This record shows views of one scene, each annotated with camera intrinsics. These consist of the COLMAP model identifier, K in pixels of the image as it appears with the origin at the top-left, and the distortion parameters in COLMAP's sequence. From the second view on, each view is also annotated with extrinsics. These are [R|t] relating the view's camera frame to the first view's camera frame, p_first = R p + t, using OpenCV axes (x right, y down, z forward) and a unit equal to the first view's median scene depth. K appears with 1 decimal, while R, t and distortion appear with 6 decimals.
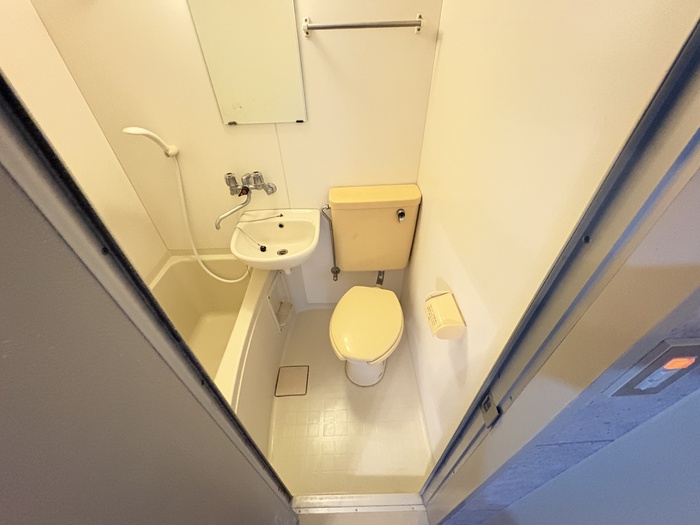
lens RADIAL K [[278.6, 0, 349.1], [0, 278.6, 262.1], [0, 0, 1]] dist [0.001494, -0.000622]
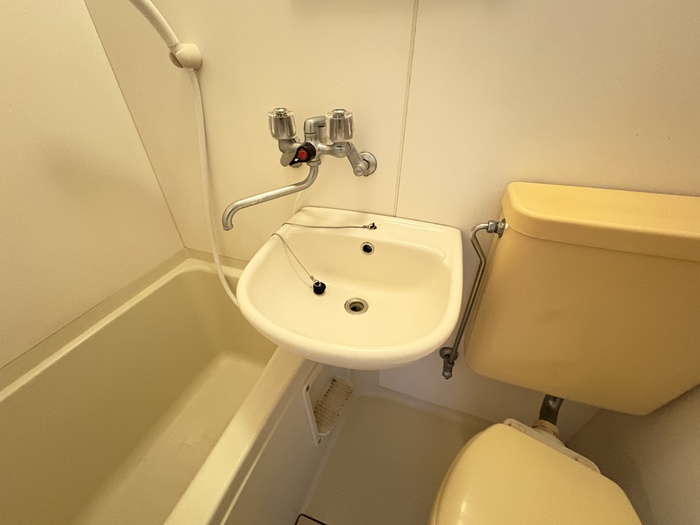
lens RADIAL K [[278.6, 0, 351.3], [0, 278.6, 261.9], [0, 0, 1]] dist [0.001494, -0.000622]
pose [[0.940146, 0.217754, -0.262123, -0.148014], [-0.235192, 0.971256, -0.036700, -0.088441], [0.246597, 0.096153, 0.964336, 0.570711]]
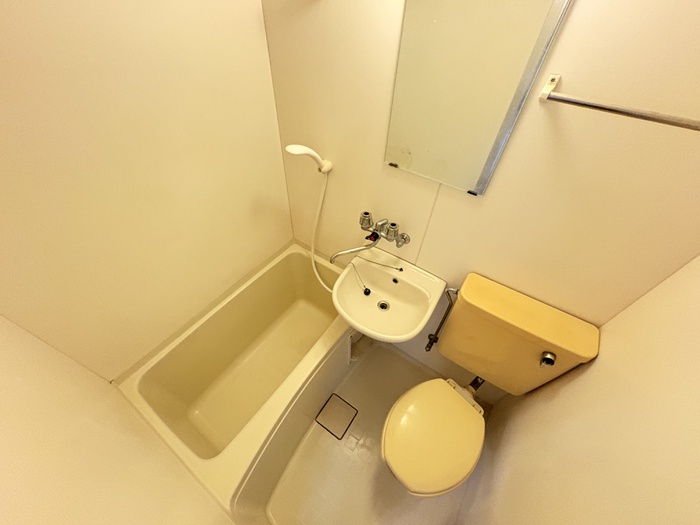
lens RADIAL K [[278.6, 0, 351.5], [0, 278.6, 261.6], [0, 0, 1]] dist [0.001494, -0.000622]
pose [[0.815695, 0.462888, -0.346952, -0.082224], [-0.419806, 0.886309, 0.195497, -0.299545], [0.398000, -0.013814, 0.917281, 0.150866]]
